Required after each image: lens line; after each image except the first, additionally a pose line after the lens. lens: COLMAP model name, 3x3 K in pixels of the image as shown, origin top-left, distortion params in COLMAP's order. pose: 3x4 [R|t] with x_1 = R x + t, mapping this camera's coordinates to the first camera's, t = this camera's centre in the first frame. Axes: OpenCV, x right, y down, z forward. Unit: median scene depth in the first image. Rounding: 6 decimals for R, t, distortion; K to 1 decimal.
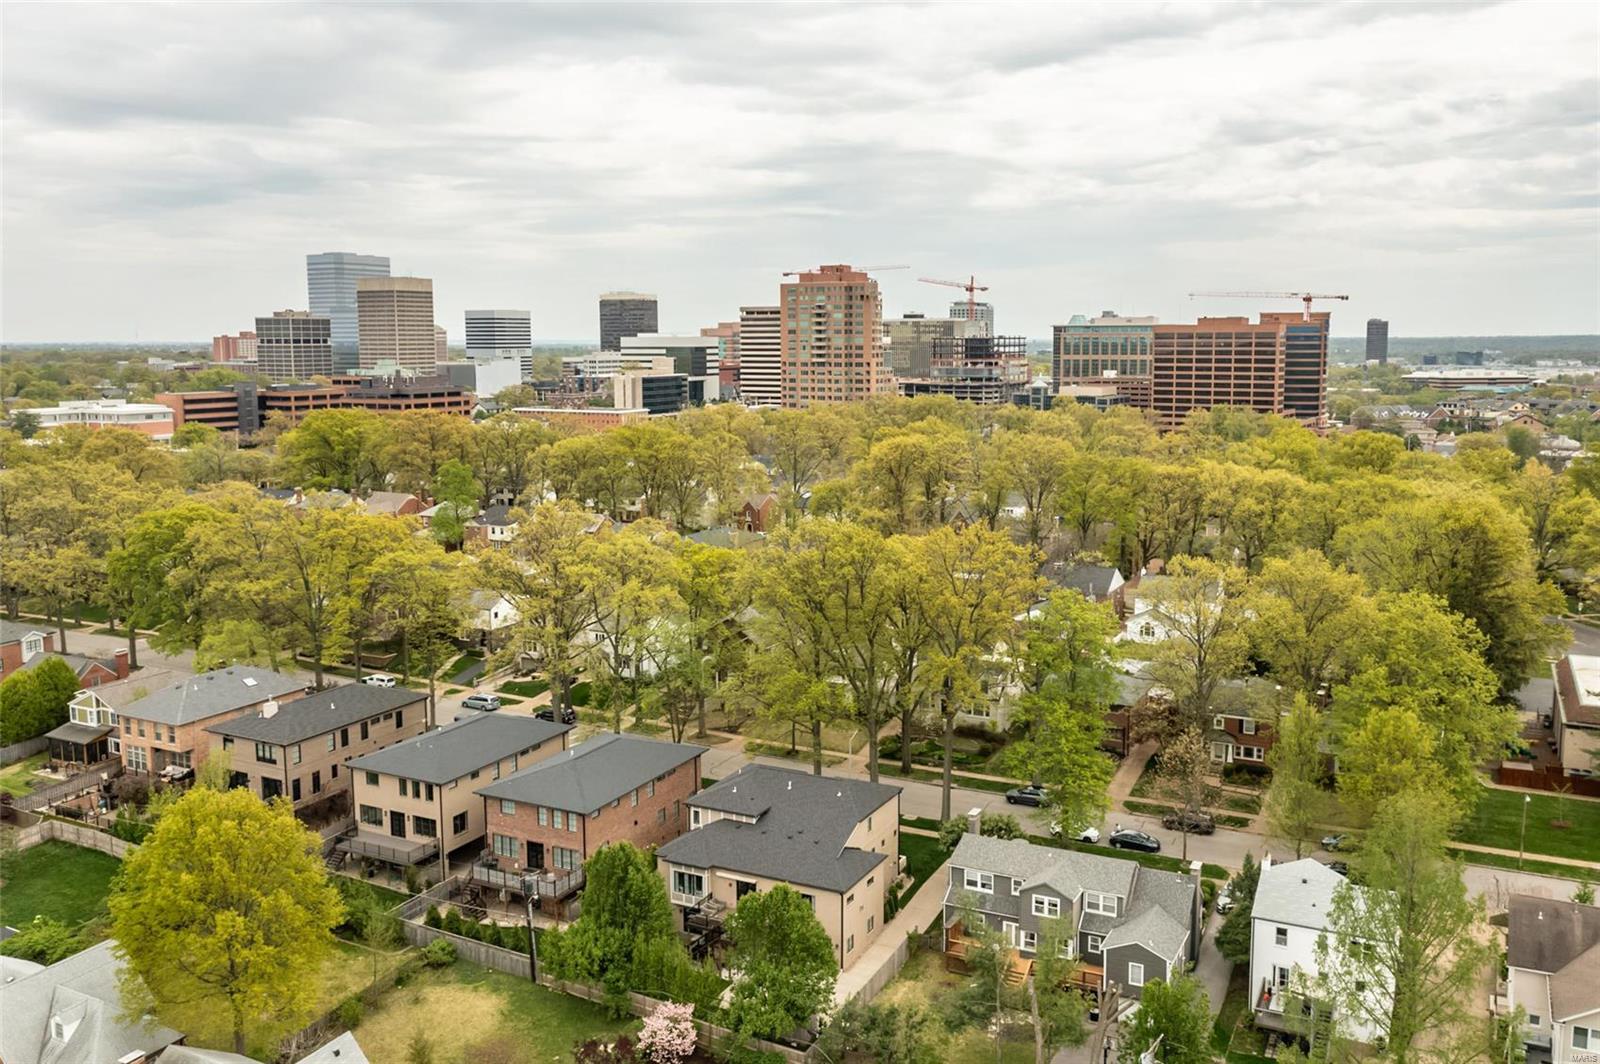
lens RADIAL K [[1292.3, 0, 803.0], [0, 1292.3, 412.8], [0, 0, 1]] dist [0.010370, -0.001479]
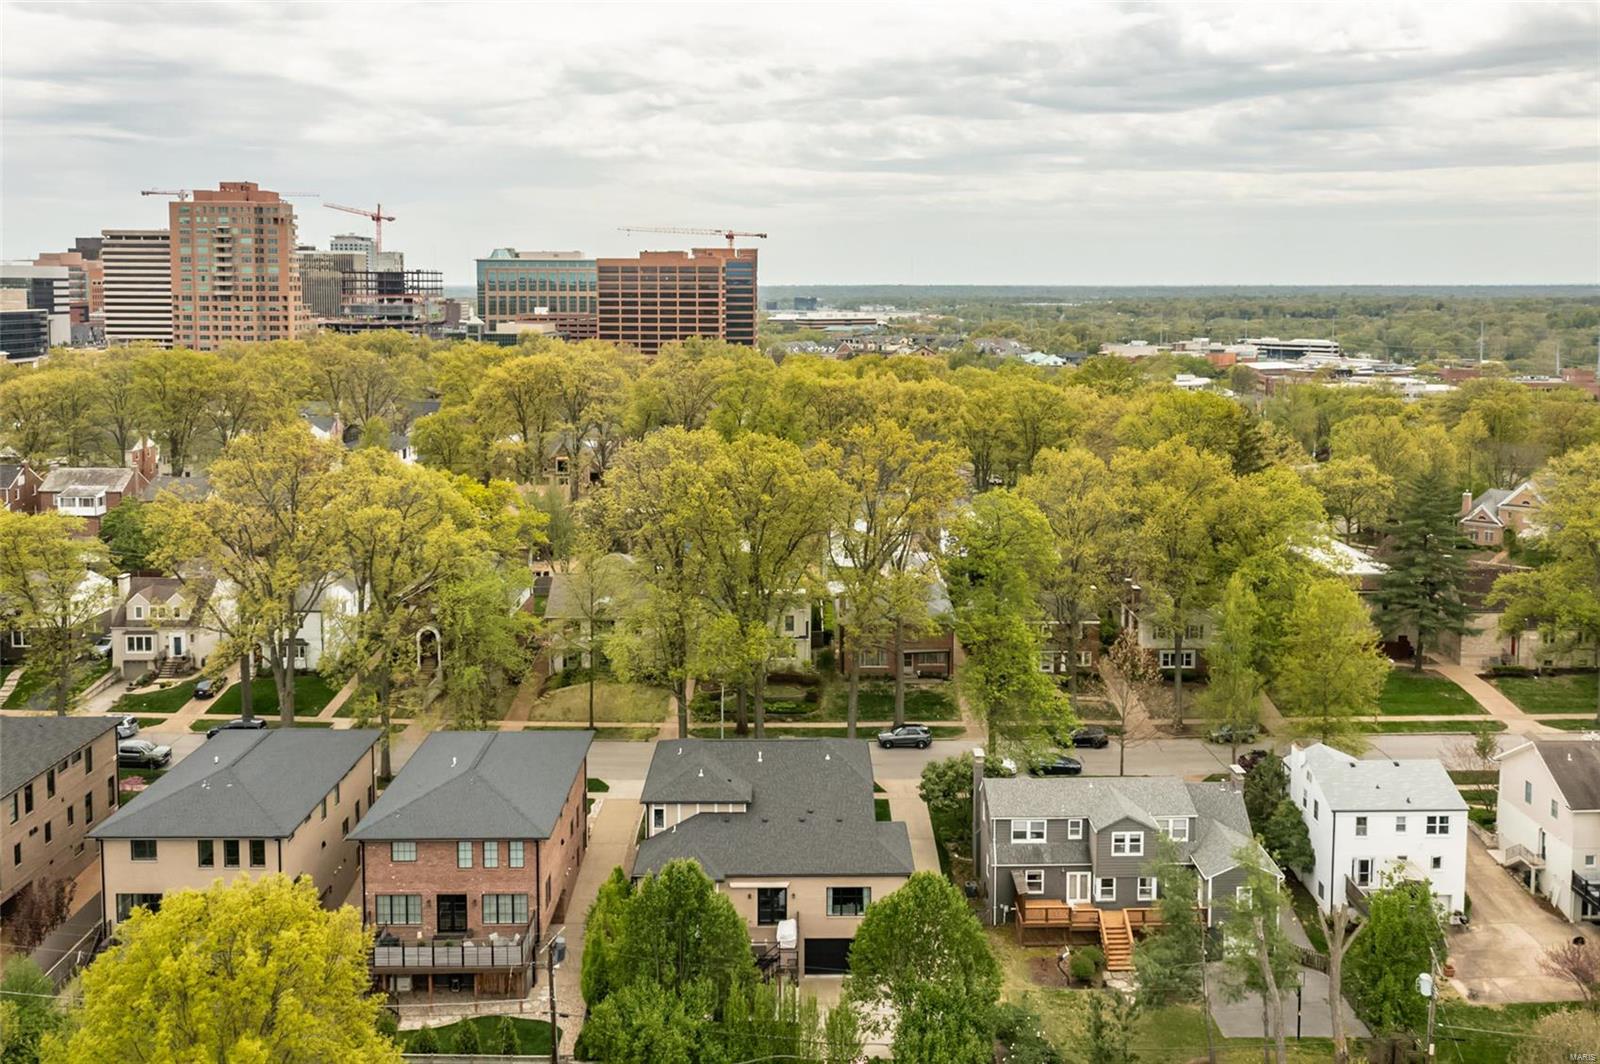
lens RADIAL K [[1357.7, 0, 797.2], [0, 1357.7, 261.2], [0, 0, 1]] dist [0.001443, -0.002846]
pose [[0.884690, 0.014353, 0.465959, -0.069054], [0.021056, 0.997276, -0.070698, 0.008927], [-0.465705, 0.072357, 0.881977, 0.045004]]
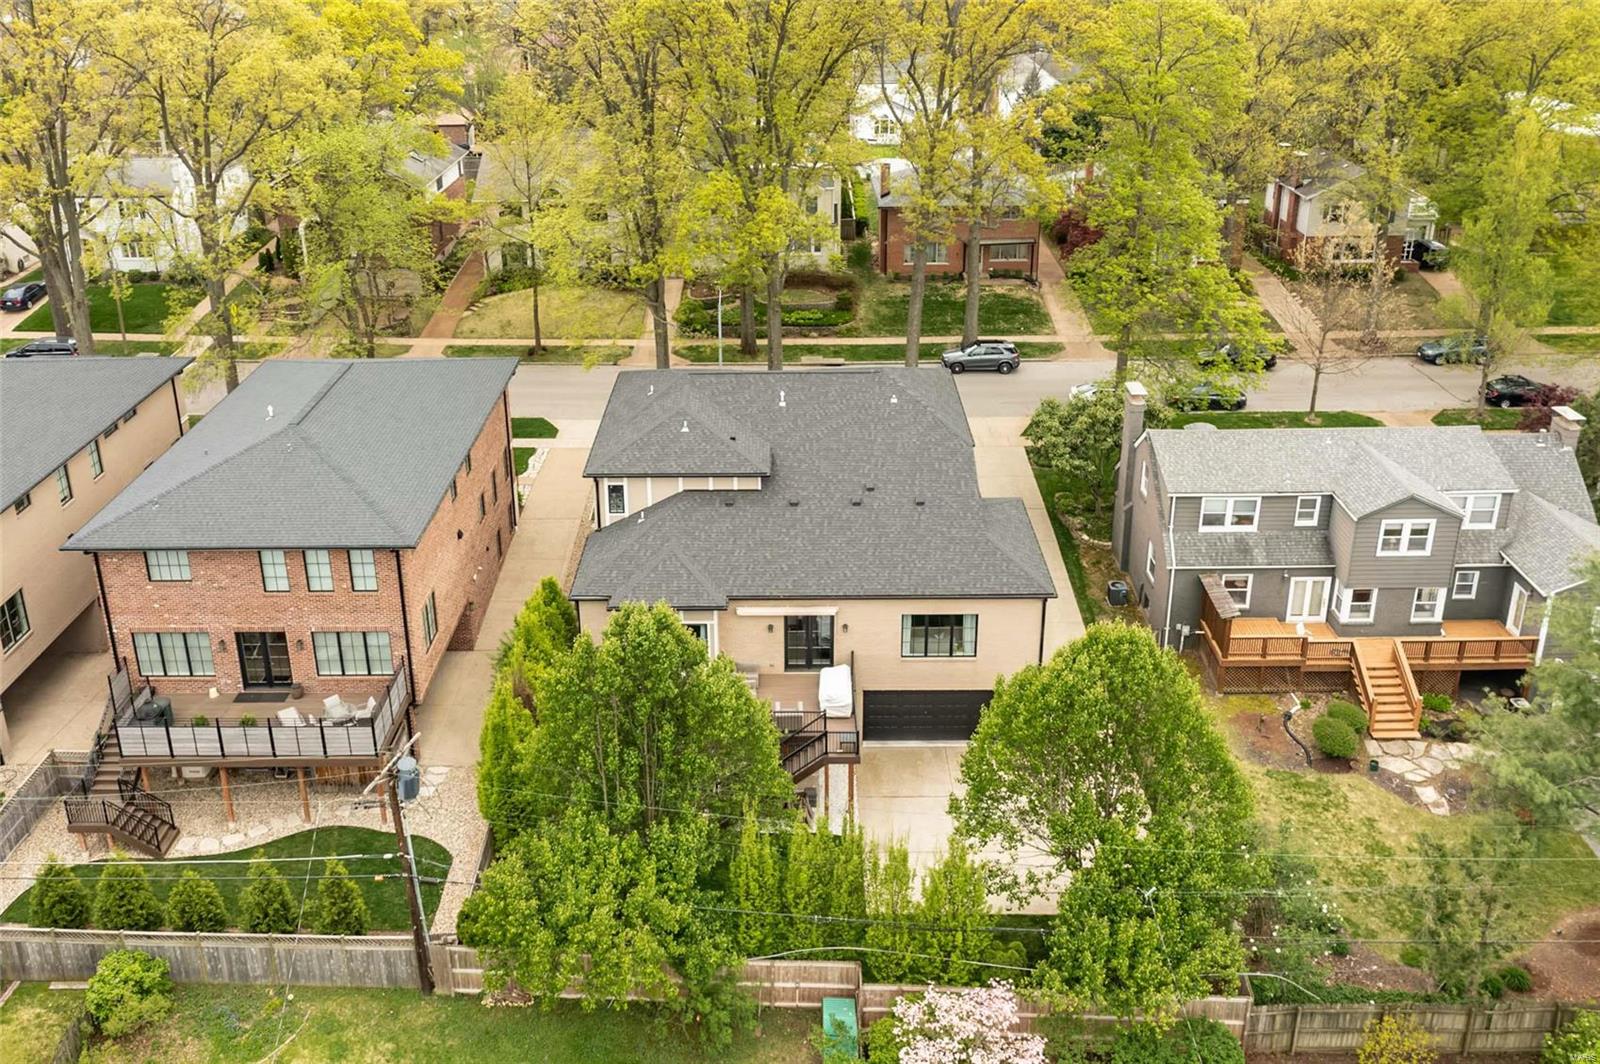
lens RADIAL K [[1368.8, 0, 707.3], [0, 1368.8, 376.7], [0, 0, 1]] dist [-0.003221, -0.004610]
pose [[0.910745, -0.154807, 0.382856, -0.041334], [0.042096, 0.957053, 0.286842, 0.024962], [-0.410819, -0.245123, 0.878147, 0.105353]]
